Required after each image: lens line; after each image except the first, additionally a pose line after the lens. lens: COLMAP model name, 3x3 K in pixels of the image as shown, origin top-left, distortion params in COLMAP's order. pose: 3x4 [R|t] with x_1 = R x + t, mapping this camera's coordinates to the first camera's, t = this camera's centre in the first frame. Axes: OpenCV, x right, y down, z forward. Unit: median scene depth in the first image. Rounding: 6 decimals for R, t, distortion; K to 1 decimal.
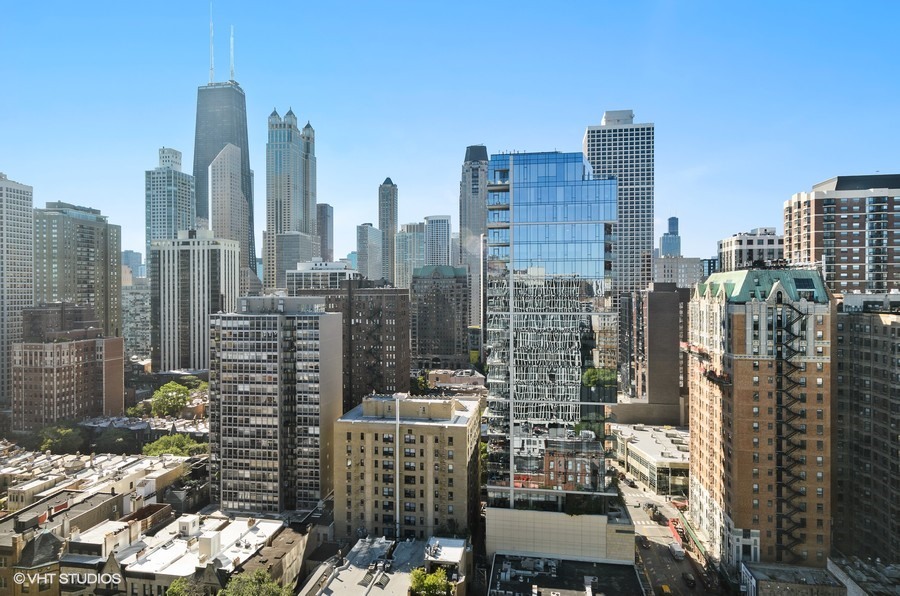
lens RADIAL K [[515.5, 0, 452.7], [0, 515.5, 292.0], [0, 0, 1]] dist [0.000695, -0.004160]
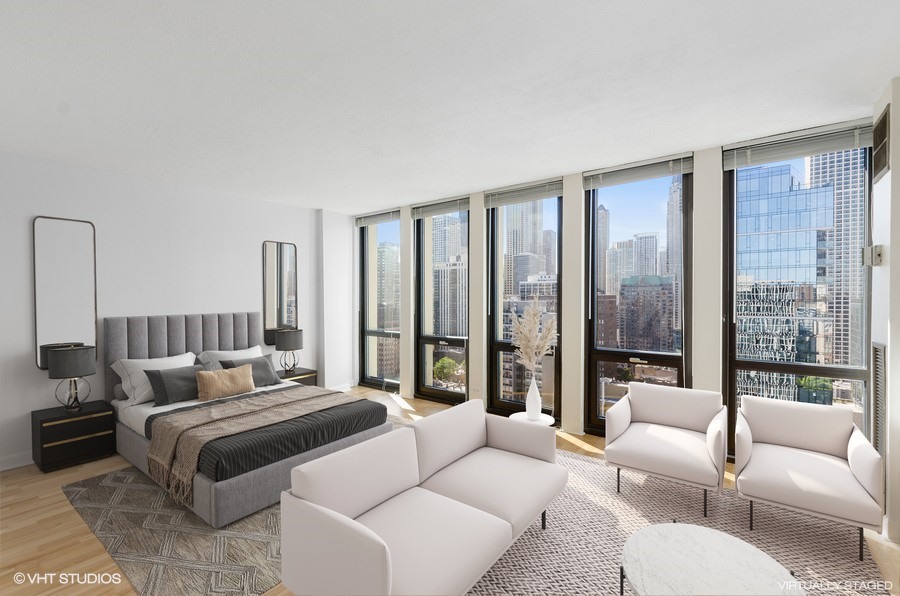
lens RADIAL K [[396.3, 0, 449.5], [0, 396.3, 297.0], [0, 0, 1]] dist [-0.000627, 0.001078]
pose [[0.882162, 0.000182, -0.470946, 0.019988], [-0.001228, 0.999997, -0.001913, 0.001591], [0.470944, 0.002266, 0.882160, -0.037304]]
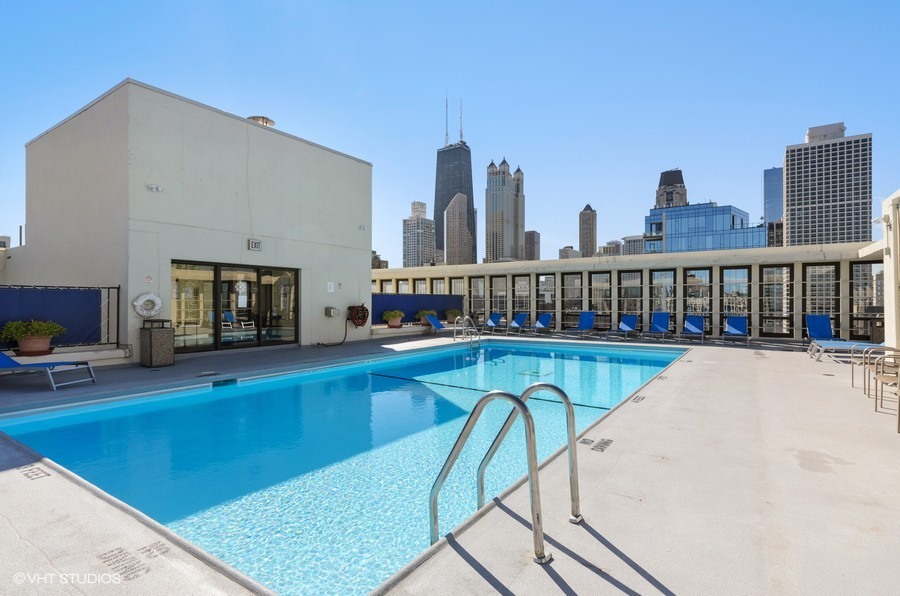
lens RADIAL K [[442.6, 0, 452.8], [0, 442.6, 299.0], [0, 0, 1]] dist [0.003939, -0.000694]
pose [[0.912274, -0.001947, -0.409576, 0.084437], [-0.003800, 0.999905, -0.013216, -0.039608], [0.409563, 0.013613, 0.912180, -0.180475]]
